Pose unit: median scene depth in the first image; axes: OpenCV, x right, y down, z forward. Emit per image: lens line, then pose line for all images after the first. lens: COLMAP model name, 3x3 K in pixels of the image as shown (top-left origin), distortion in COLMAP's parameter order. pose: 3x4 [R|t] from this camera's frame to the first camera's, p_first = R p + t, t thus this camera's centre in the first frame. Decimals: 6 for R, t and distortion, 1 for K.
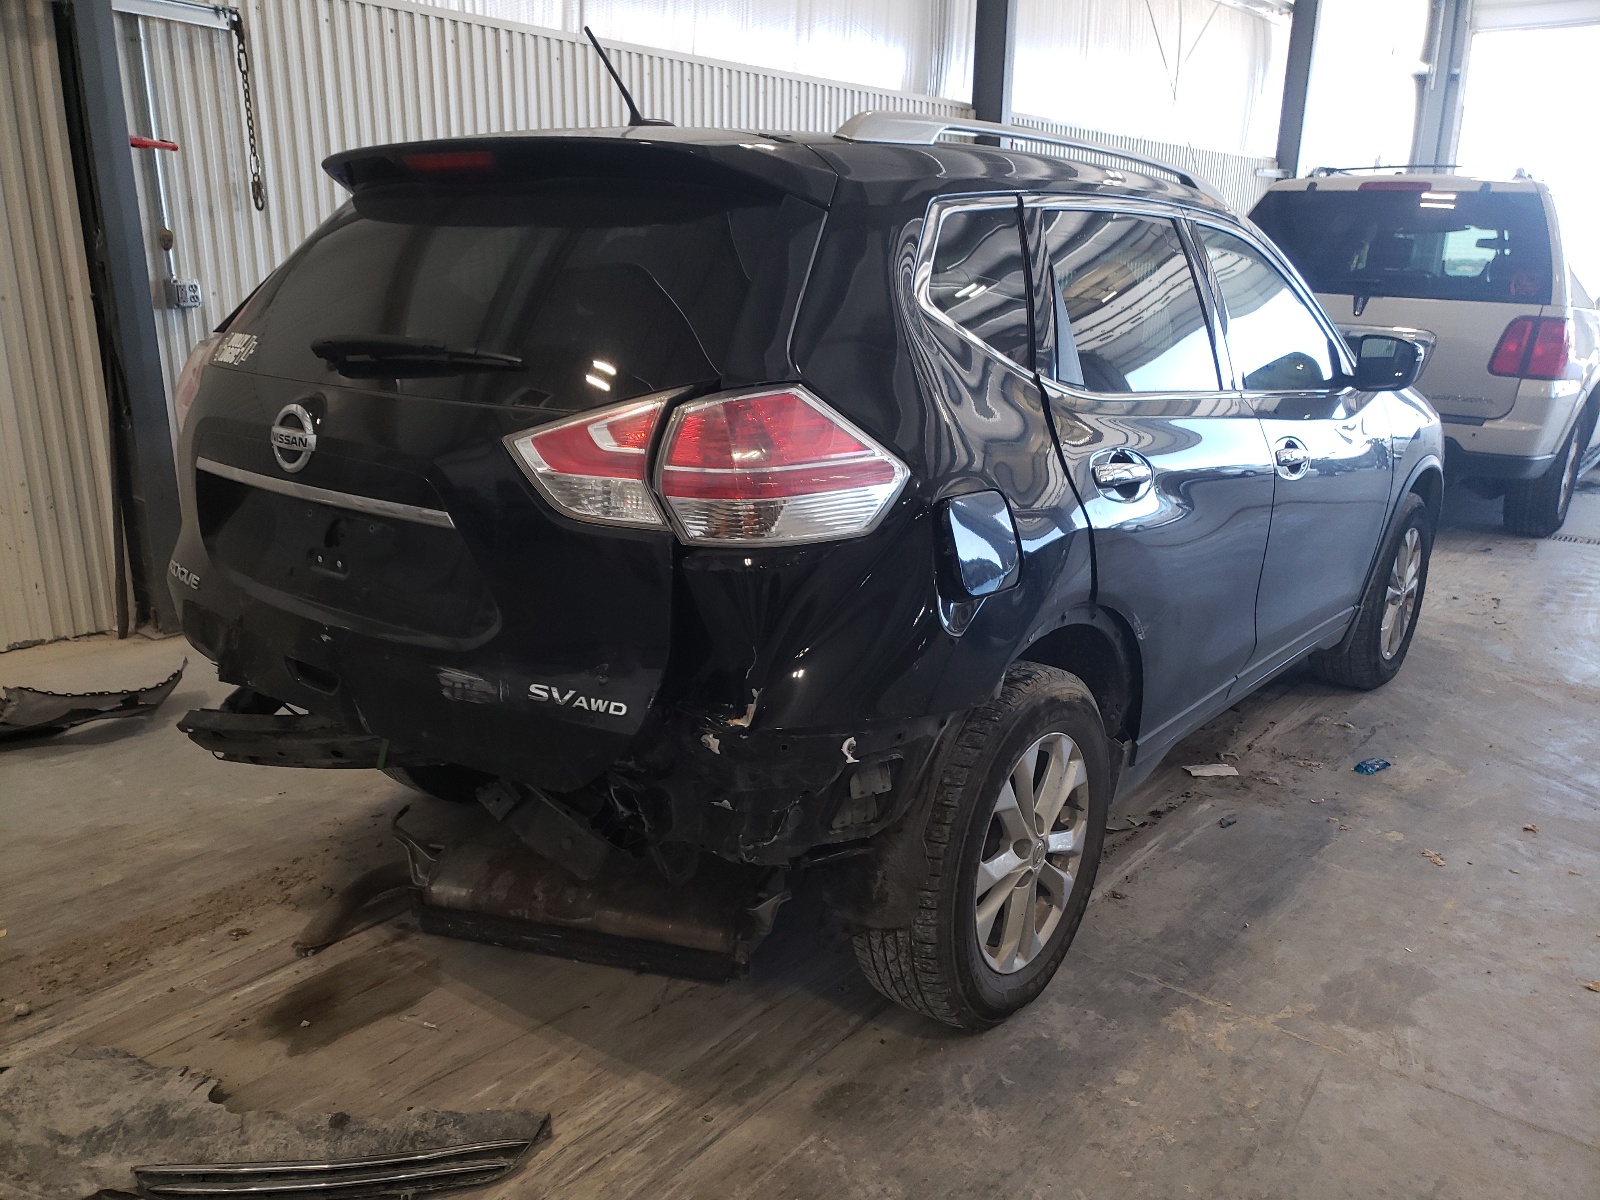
lens RADIAL K [[1212.6, 0, 737.2], [0, 1212.6, 599.4], [0, 0, 1]] dist [0.033108, 0.009075]
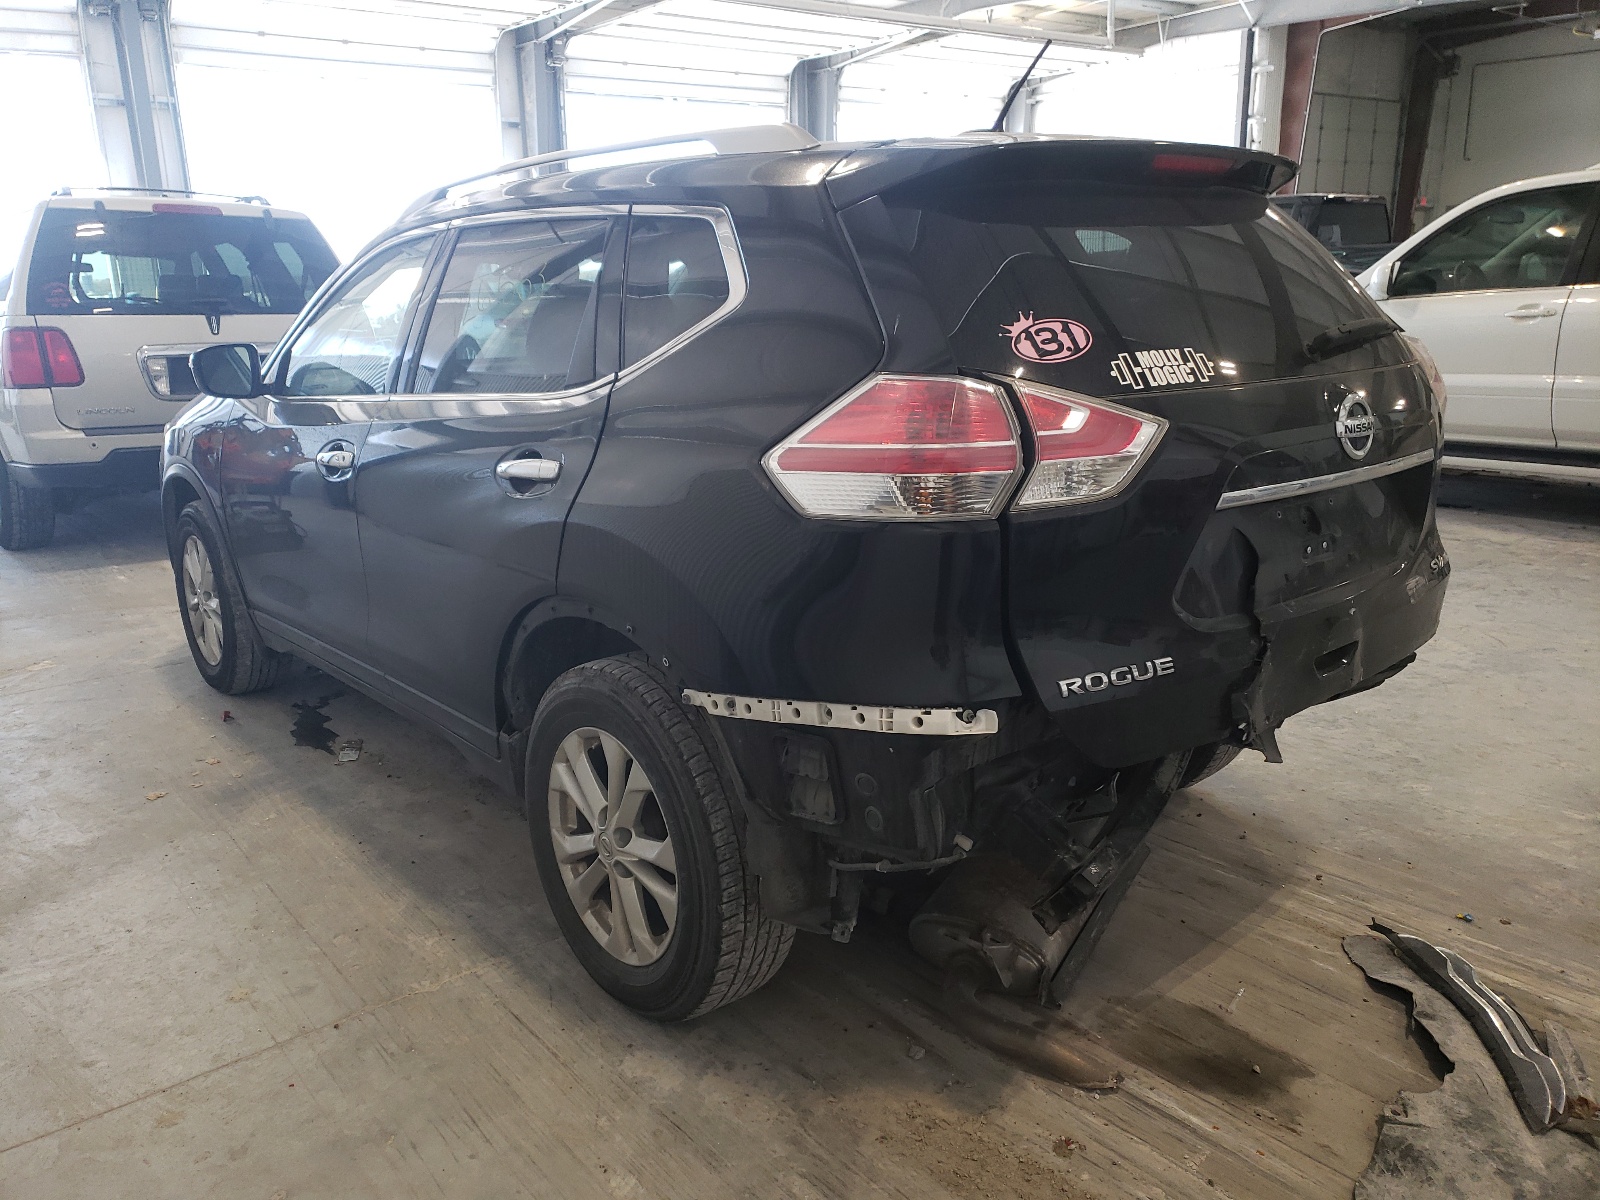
lens RADIAL K [[1212.6, 0, 737.2], [0, 1212.6, 599.4], [0, 0, 1]] dist [0.033108, 0.009075]
pose [[0.215536, -0.248204, 0.944425, -1.274882], [0.291224, 0.939484, 0.180443, -0.285522], [-0.932058, 0.236147, 0.274776, 1.058492]]
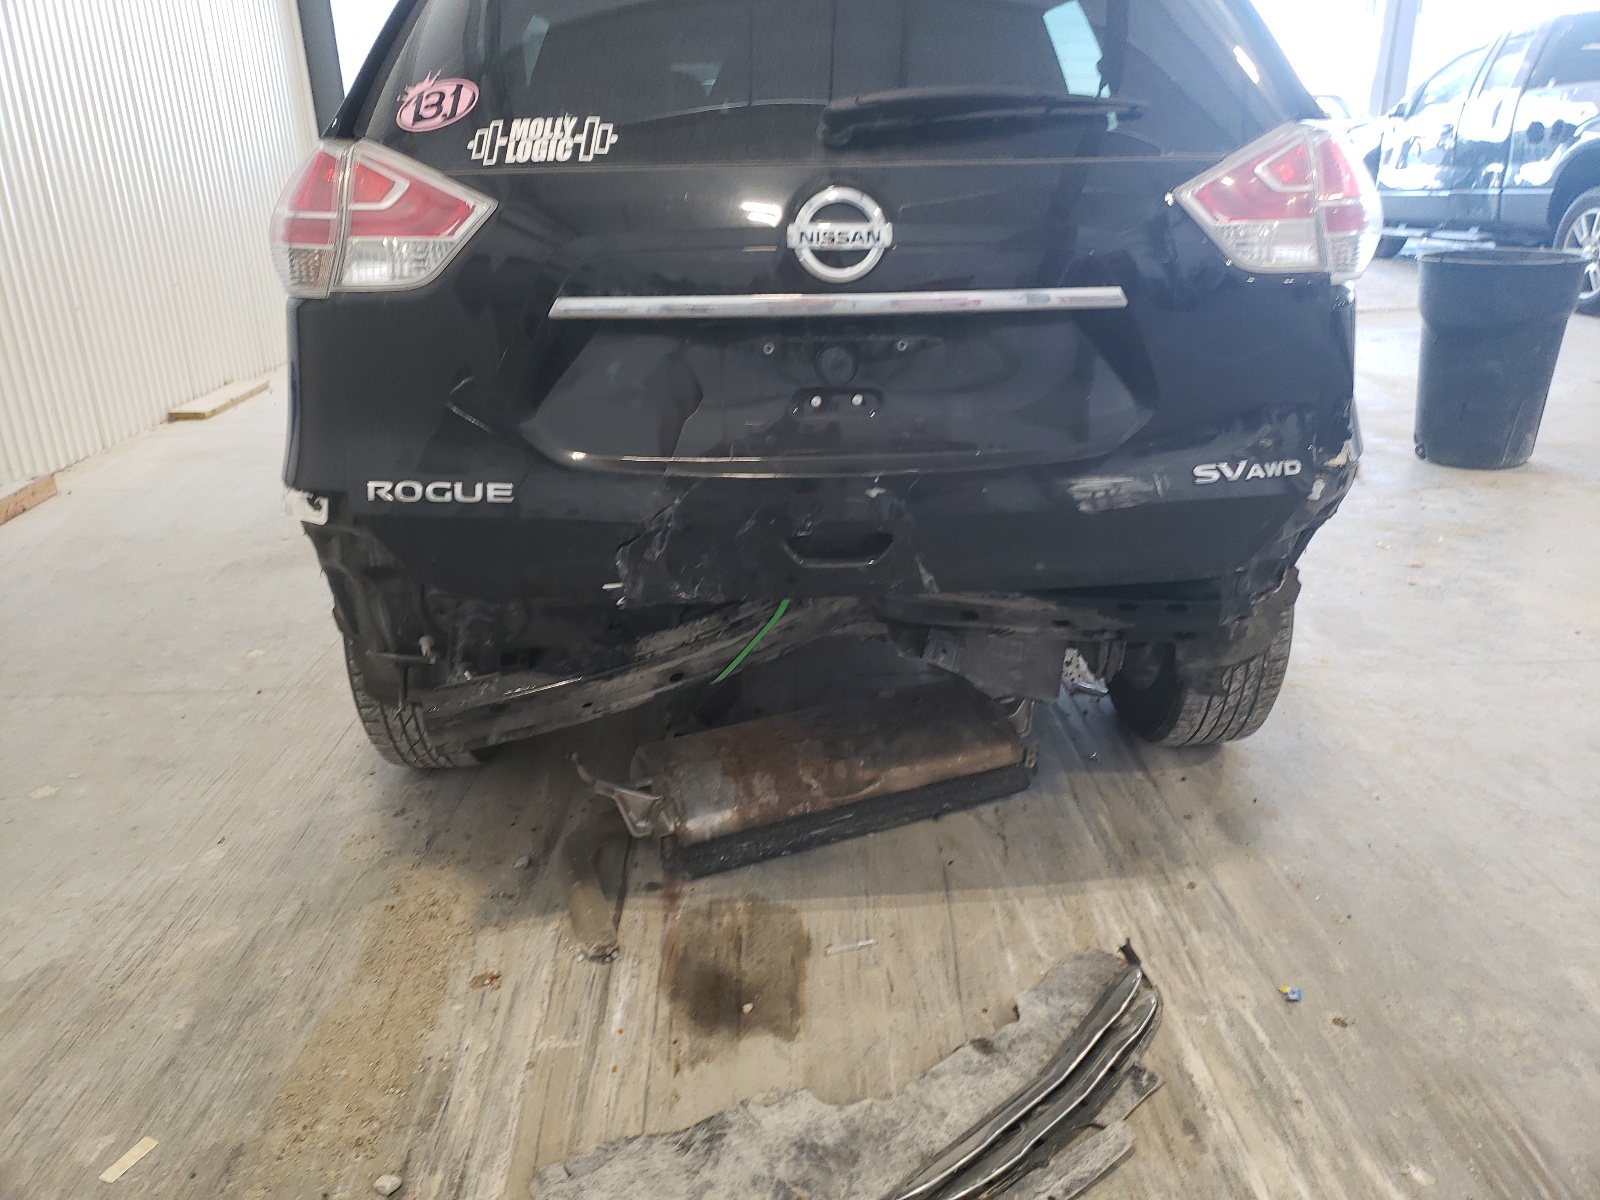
lens RADIAL K [[1217.9, 0, 767.0], [0, 1217.9, 565.8], [0, 0, 1]] dist [0.051159, -0.005240]
pose [[0.766747, -0.235151, 0.597330, -0.773991], [0.200051, 0.971685, 0.125733, -0.030919], [-0.609983, 0.023091, 0.792078, 0.364018]]
